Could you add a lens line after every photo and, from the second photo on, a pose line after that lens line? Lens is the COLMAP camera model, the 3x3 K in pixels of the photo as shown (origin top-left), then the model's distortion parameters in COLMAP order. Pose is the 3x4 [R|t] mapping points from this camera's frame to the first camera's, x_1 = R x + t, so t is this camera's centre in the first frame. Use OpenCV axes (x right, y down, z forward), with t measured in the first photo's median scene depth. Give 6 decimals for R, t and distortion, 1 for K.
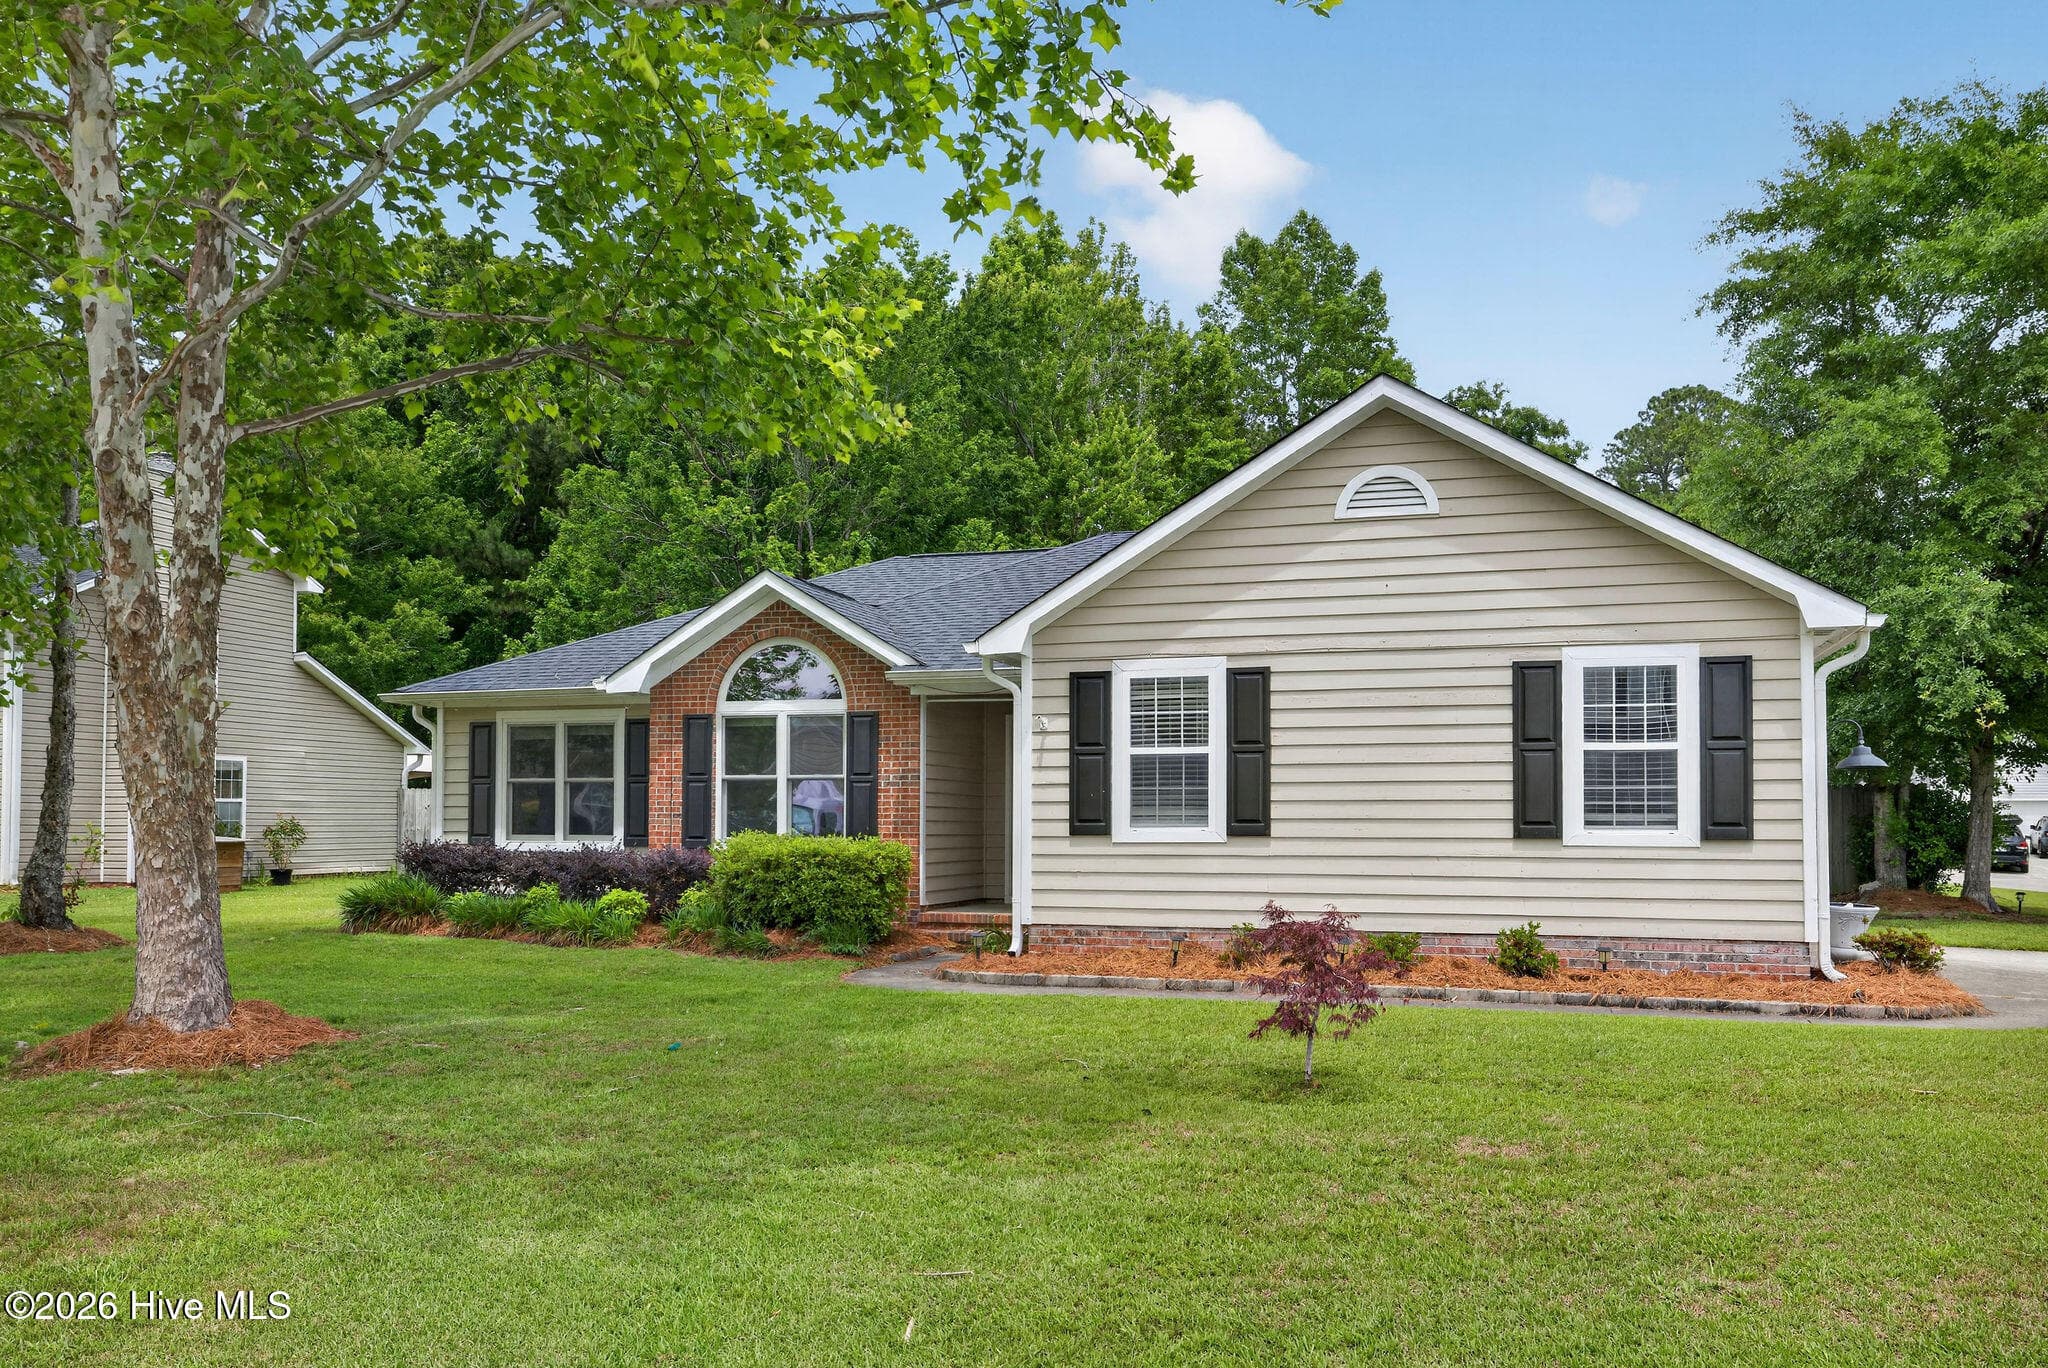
lens RADIAL K [[1521.4, 0, 1040.0], [0, 1521.4, 803.8], [0, 0, 1]] dist [-0.003613, -0.000966]
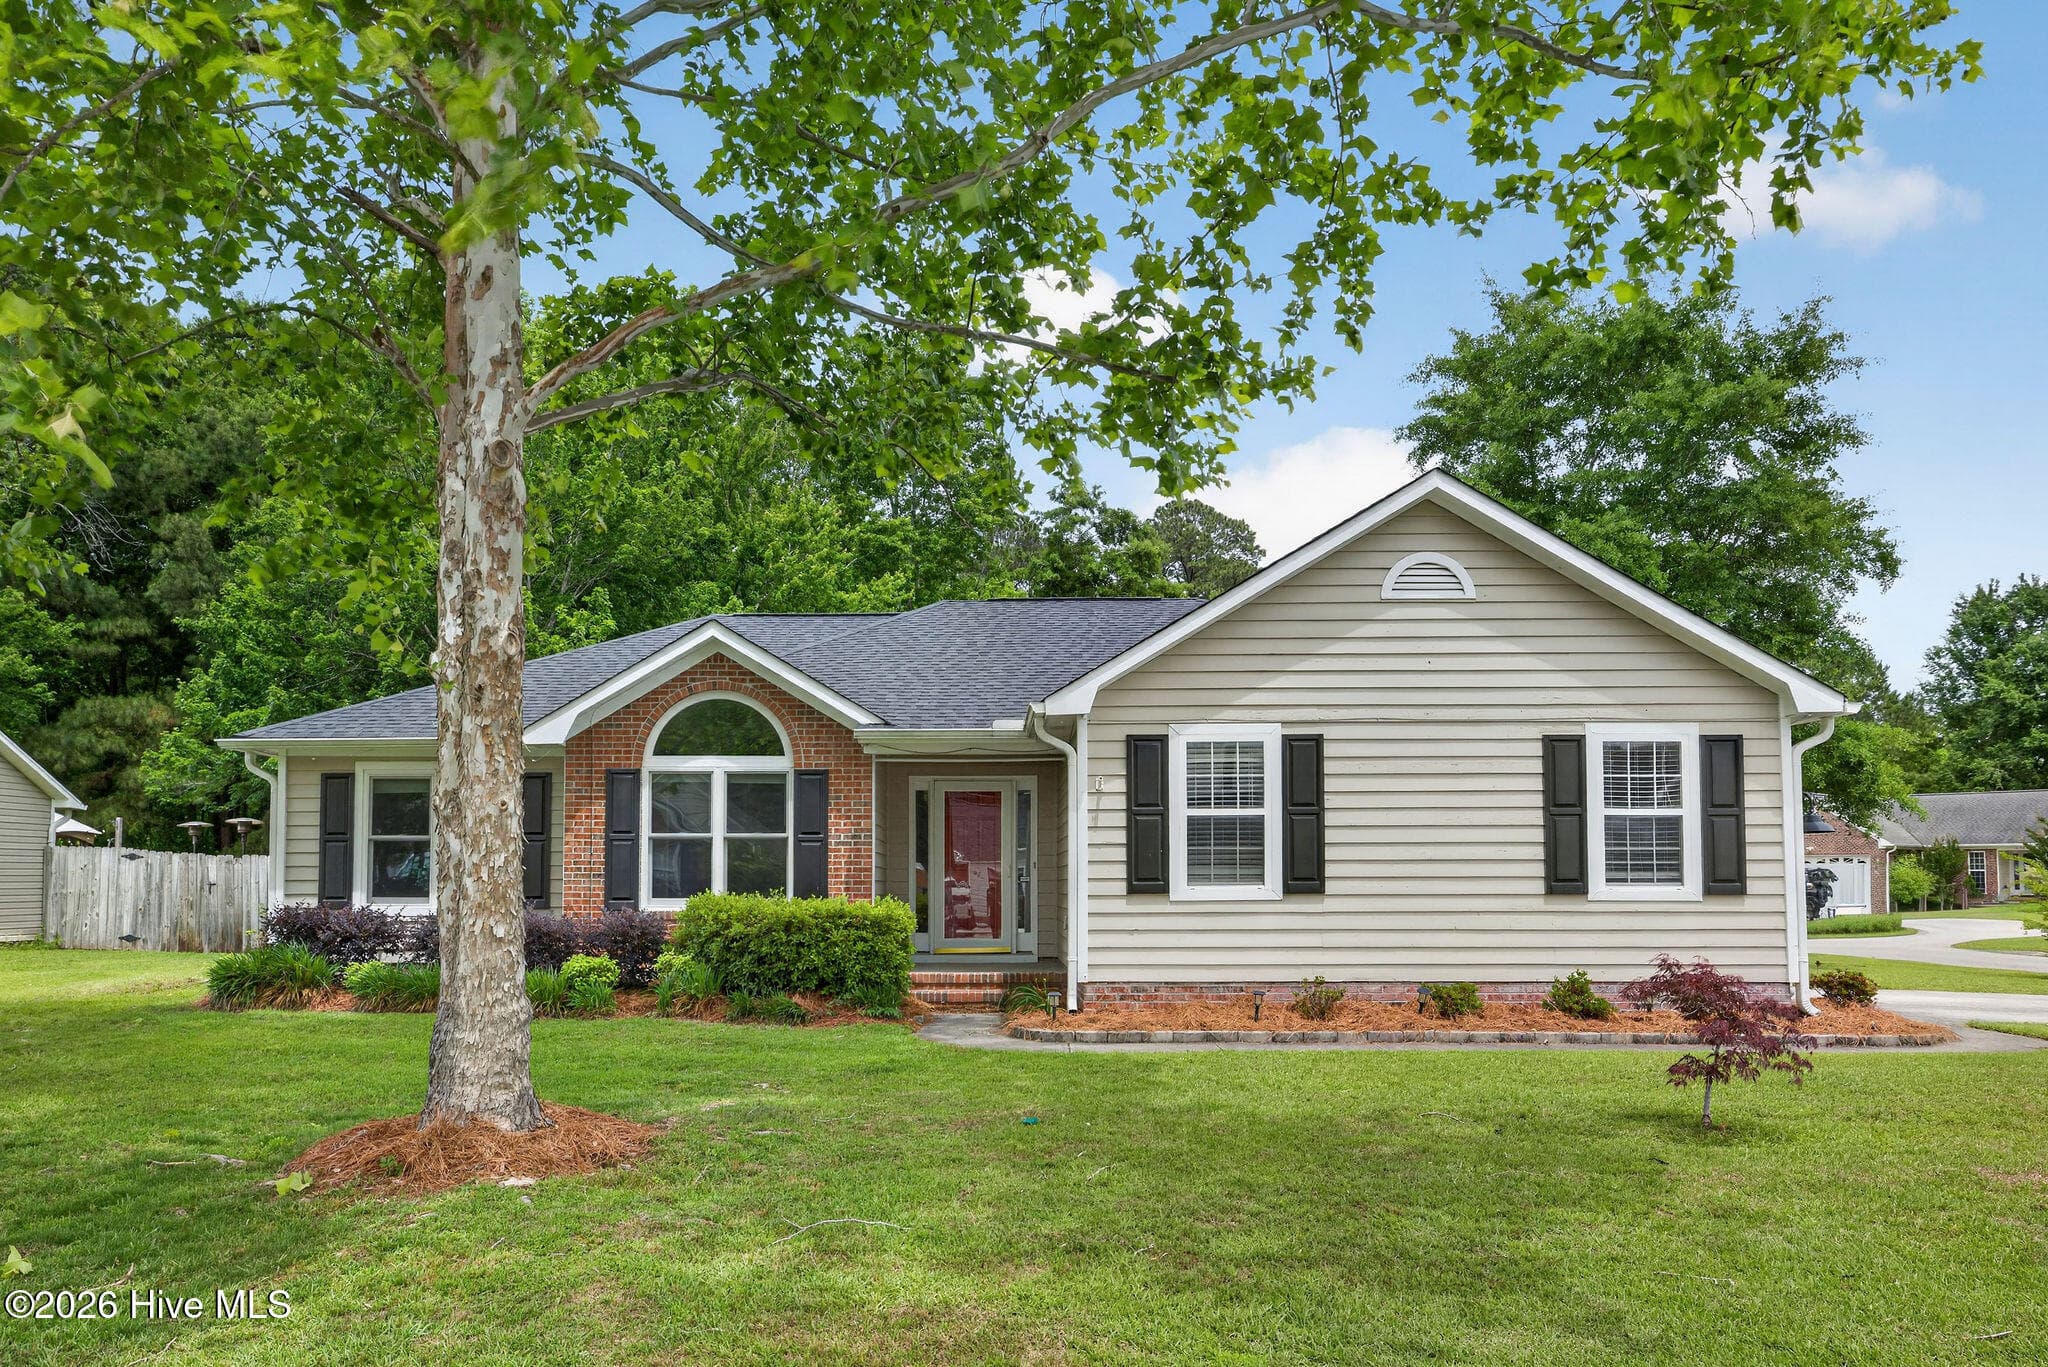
lens RADIAL K [[1446.5, 0, 953.2], [0, 1446.5, 824.4], [0, 0, 1]] dist [-0.000742, -0.000230]
pose [[0.959248, 0.008048, 0.282450, -0.373033], [-0.000129, 0.999607, -0.028044, 0.001289], [-0.282564, 0.026865, 0.958872, 0.103005]]
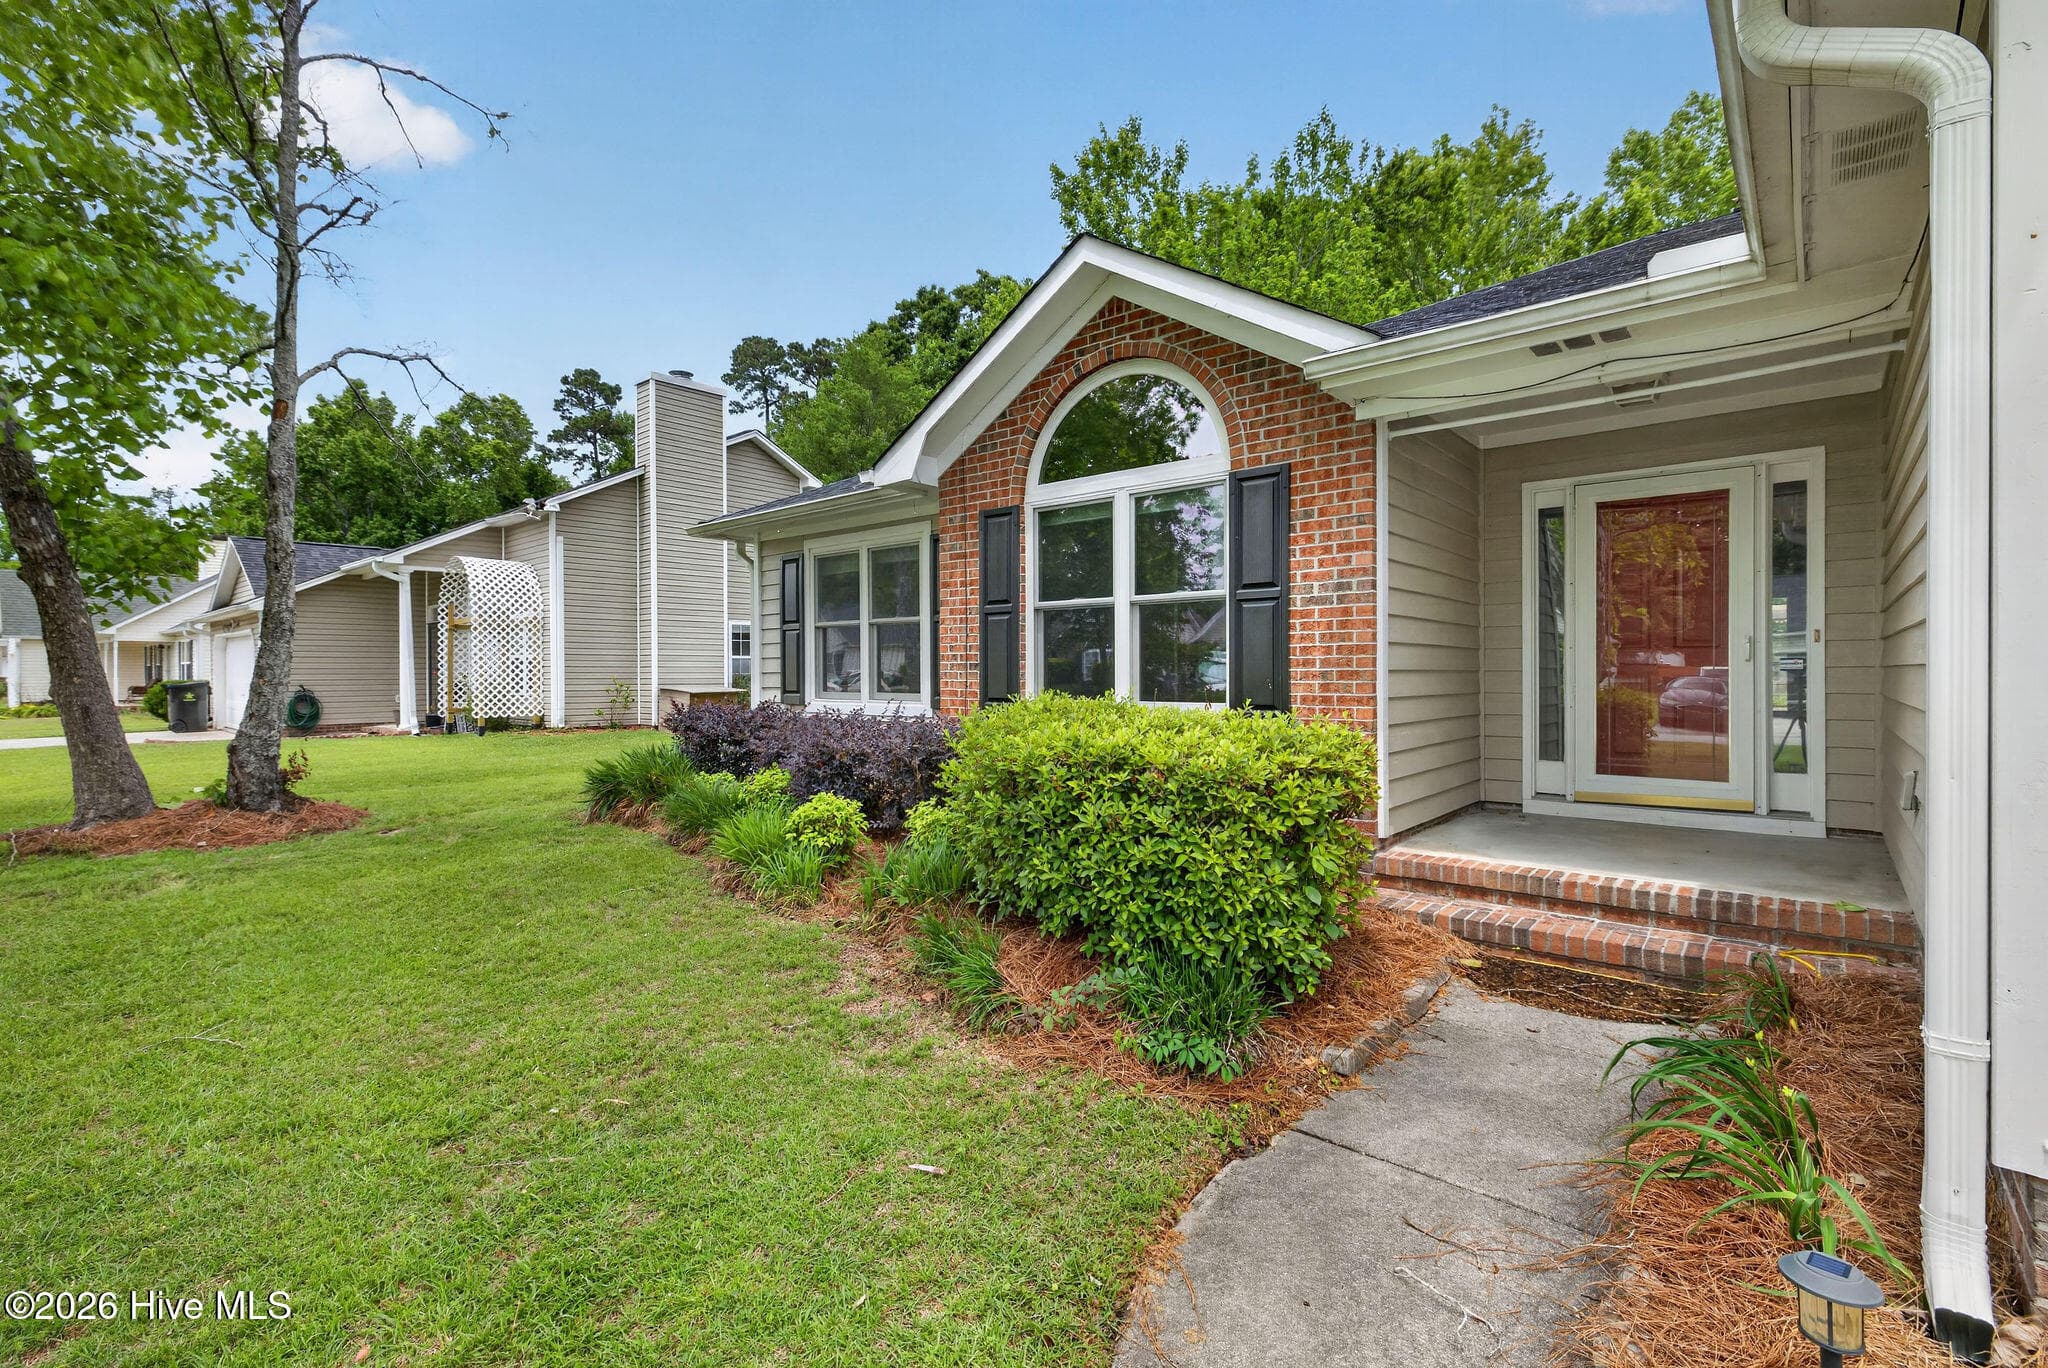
lens RADIAL K [[915.0, 0, 1004.8], [0, 915.0, 681.0], [0, 0, 1]] dist [0.000112, -0.000035]
pose [[0.916035, -0.005658, -0.401058, -0.088977], [0.015443, 0.999657, 0.021171, 0.007966], [0.400801, -0.025587, 0.915808, 0.852689]]
